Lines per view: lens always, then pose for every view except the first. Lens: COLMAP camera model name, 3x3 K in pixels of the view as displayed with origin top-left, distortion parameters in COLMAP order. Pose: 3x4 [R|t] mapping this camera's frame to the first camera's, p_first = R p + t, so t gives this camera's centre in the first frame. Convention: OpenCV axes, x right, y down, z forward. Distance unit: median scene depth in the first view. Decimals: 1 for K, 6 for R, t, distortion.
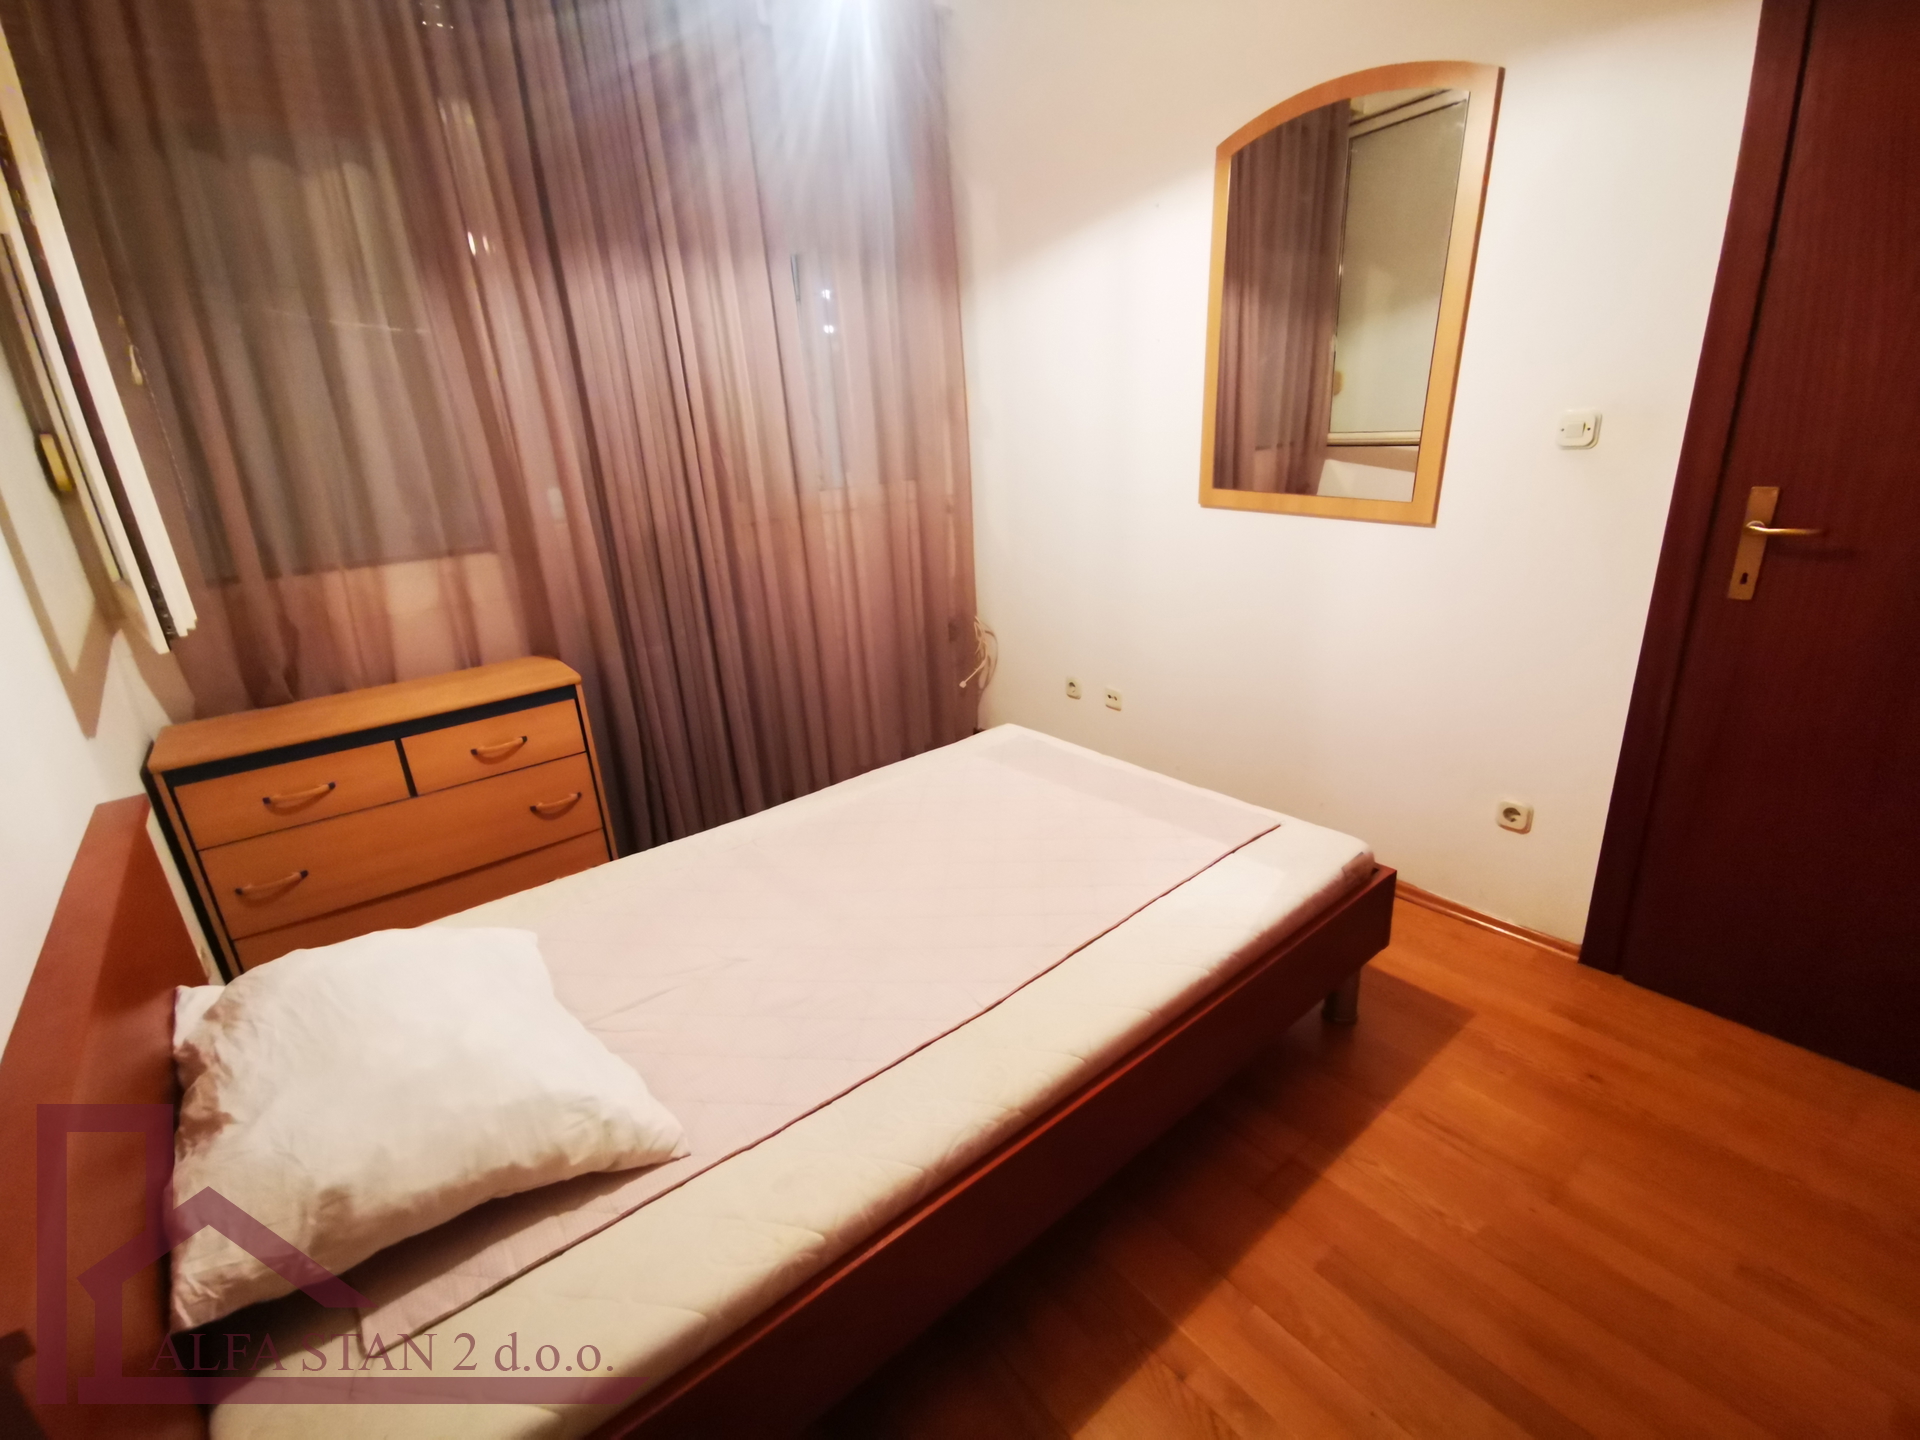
lens RADIAL K [[885.9, 0, 960.0], [0, 885.9, 720.0], [0, 0, 1]] dist [0.012073, 0.000041]
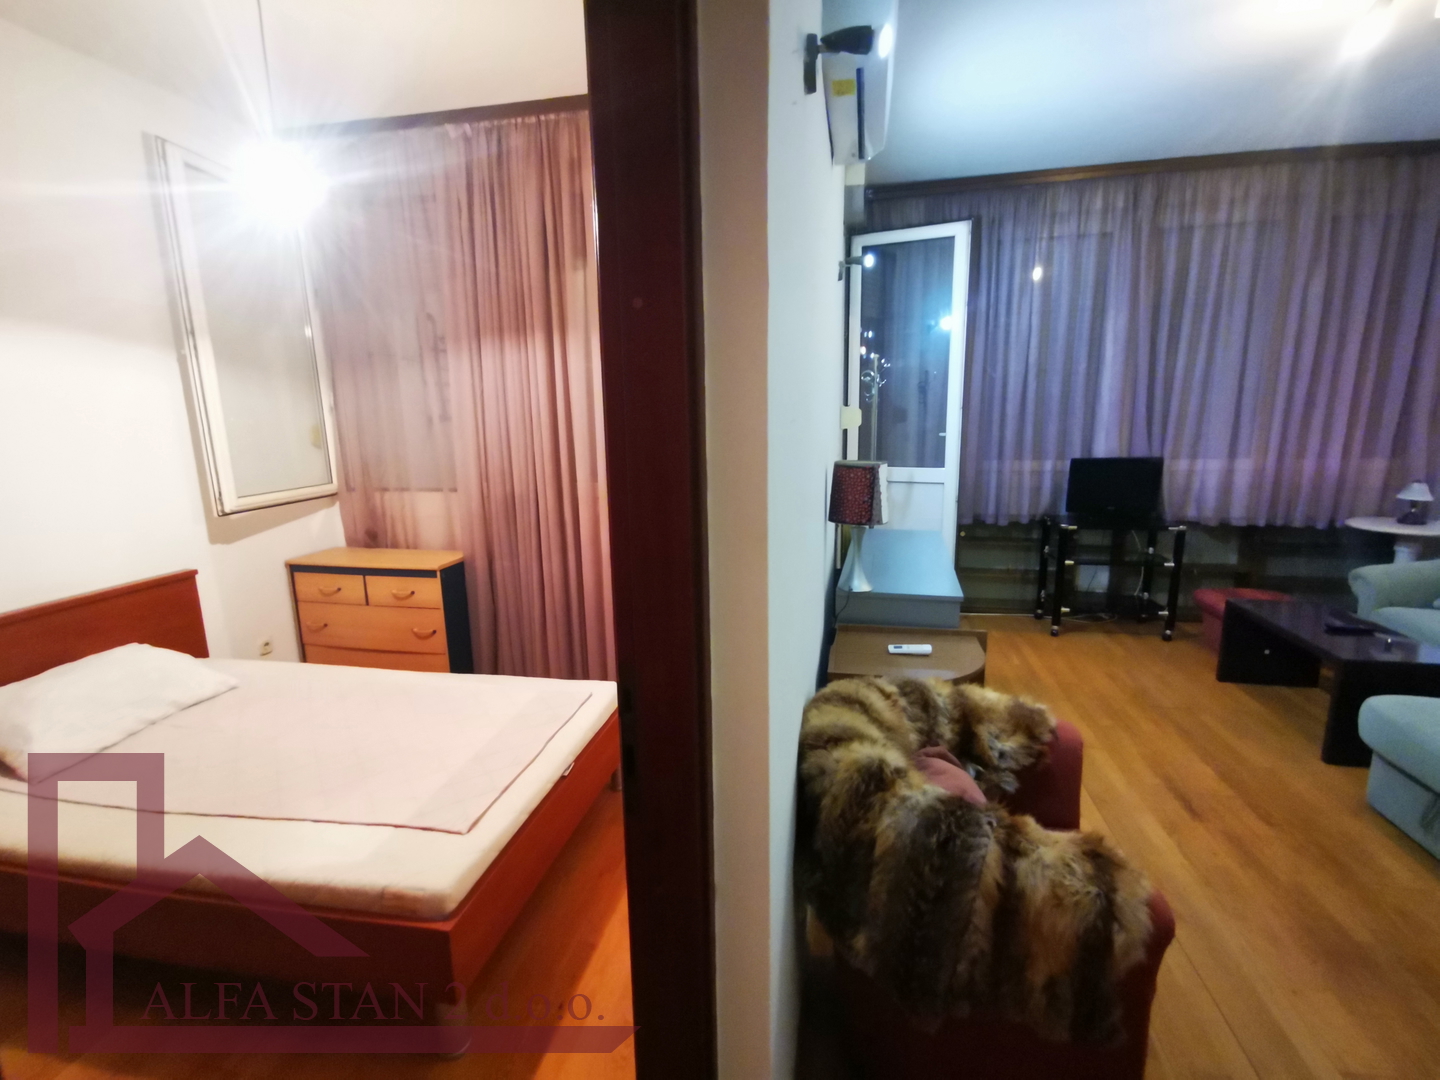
lens RADIAL K [[664.5, 0, 720.0], [0, 664.5, 540.0], [0, 0, 1]] dist [0.012073, 0.000041]
pose [[0.634924, 0.194259, -0.747754, 1.062533], [-0.269076, 0.962875, 0.021671, -0.324991], [0.724203, 0.187444, 0.663623, 0.579683]]
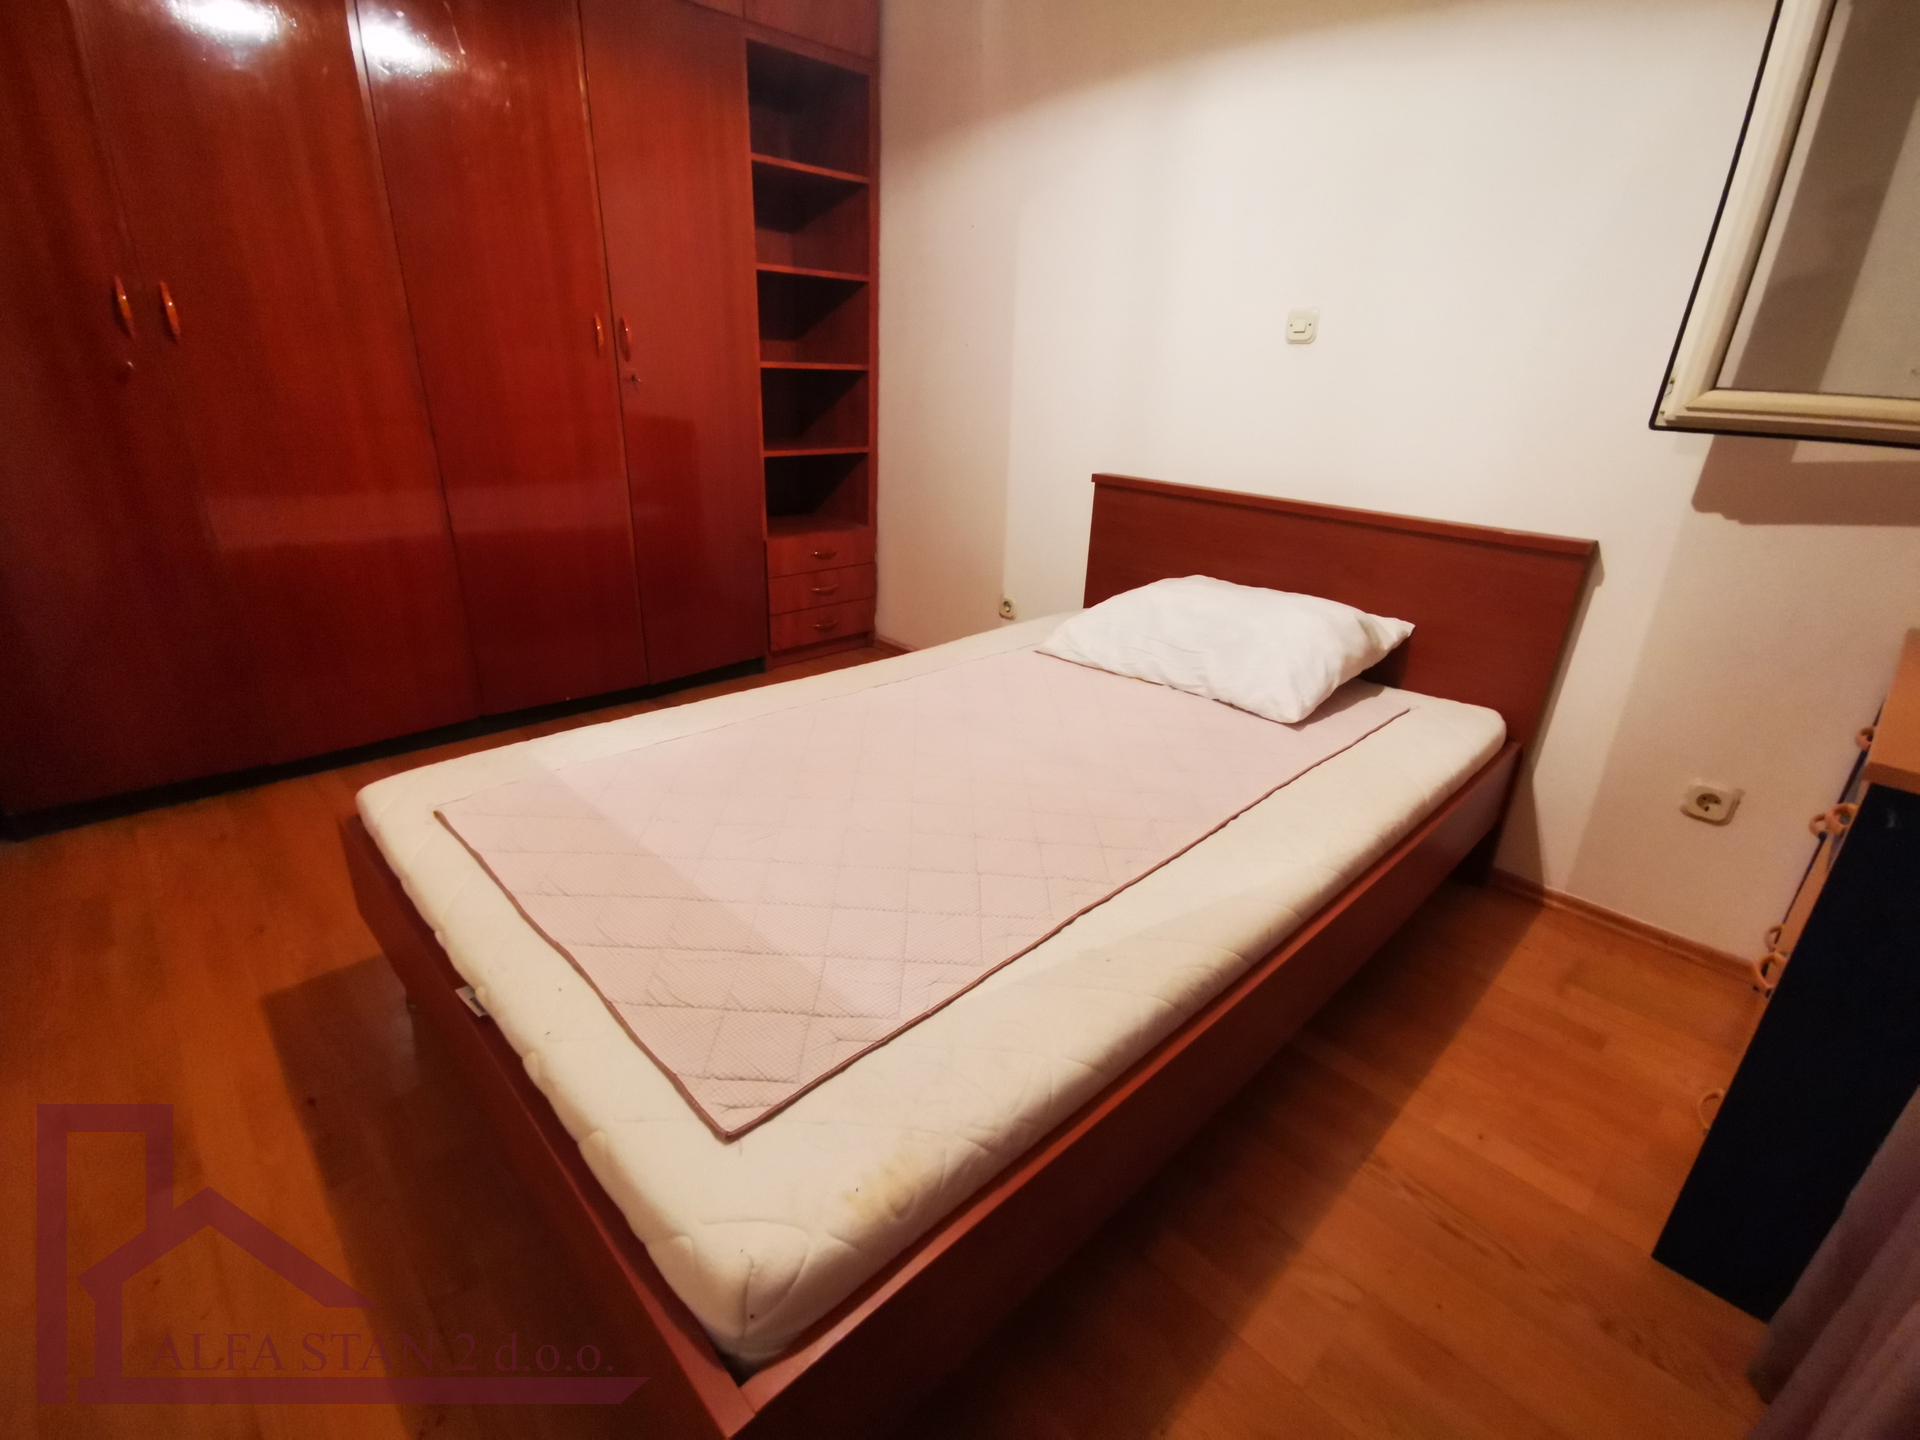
lens RADIAL K [[885.9, 0, 960.0], [0, 885.9, 720.0], [0, 0, 1]] dist [0.012073, 0.000041]
pose [[-0.995419, 0.050505, -0.081181, 0.016910], [-0.015362, 0.753570, 0.657188, -0.368362], [0.094367, 0.655425, -0.749342, 1.422153]]
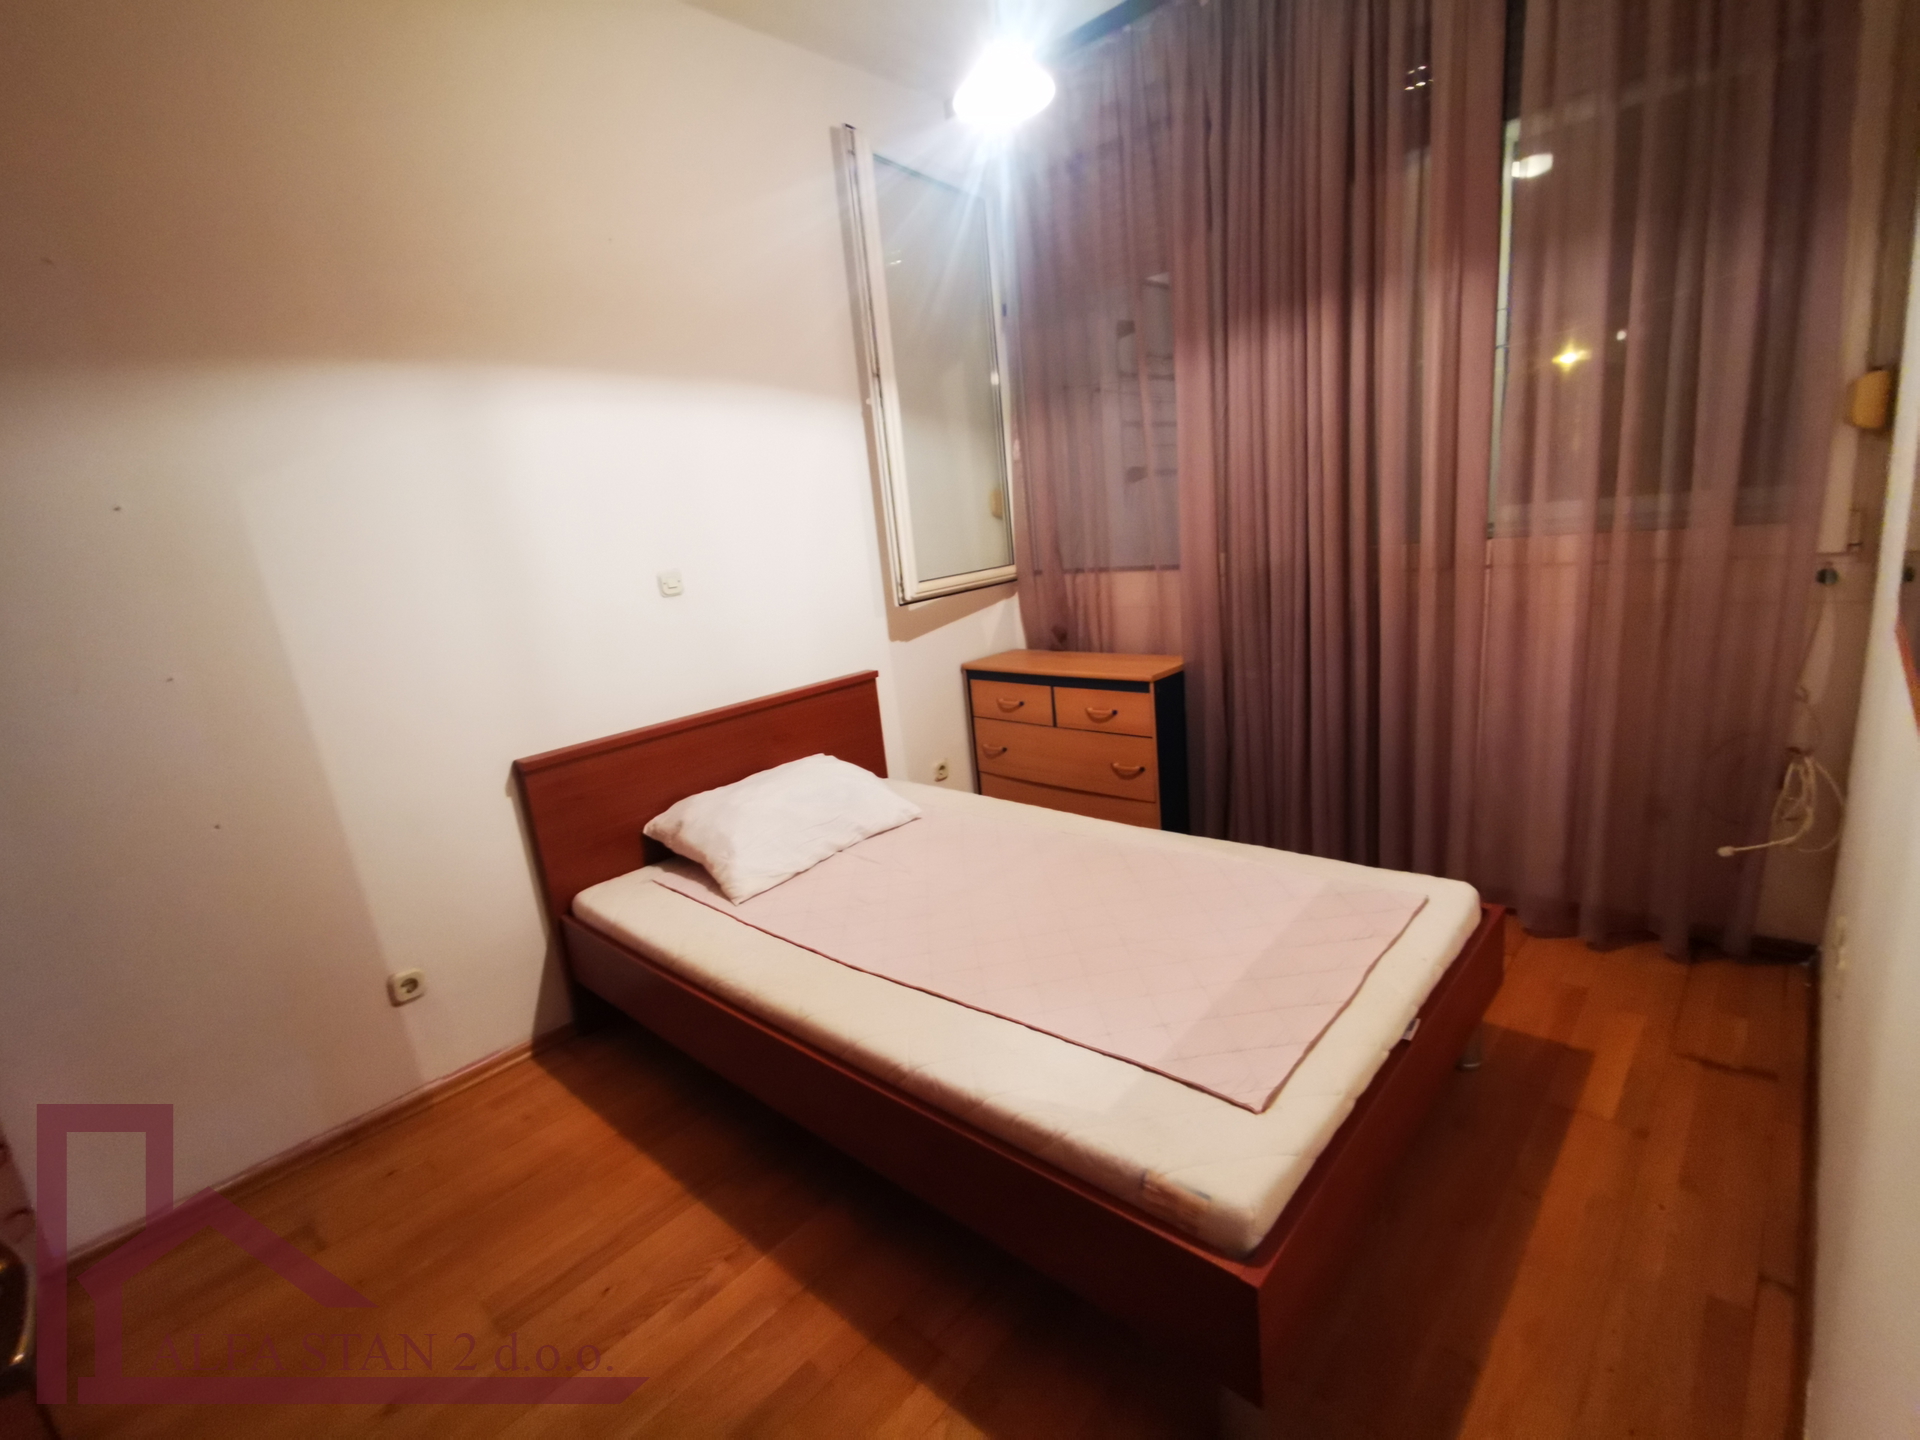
lens RADIAL K [[886.8, 0, 959.2], [0, 886.8, 713.1], [0, 0, 1]] dist [0.014525, 0.000128]
pose [[0.150195, 0.261392, -0.953476, 0.835744], [-0.233583, 0.946494, 0.222683, -0.246544], [0.960667, 0.189269, 0.203216, 0.566244]]
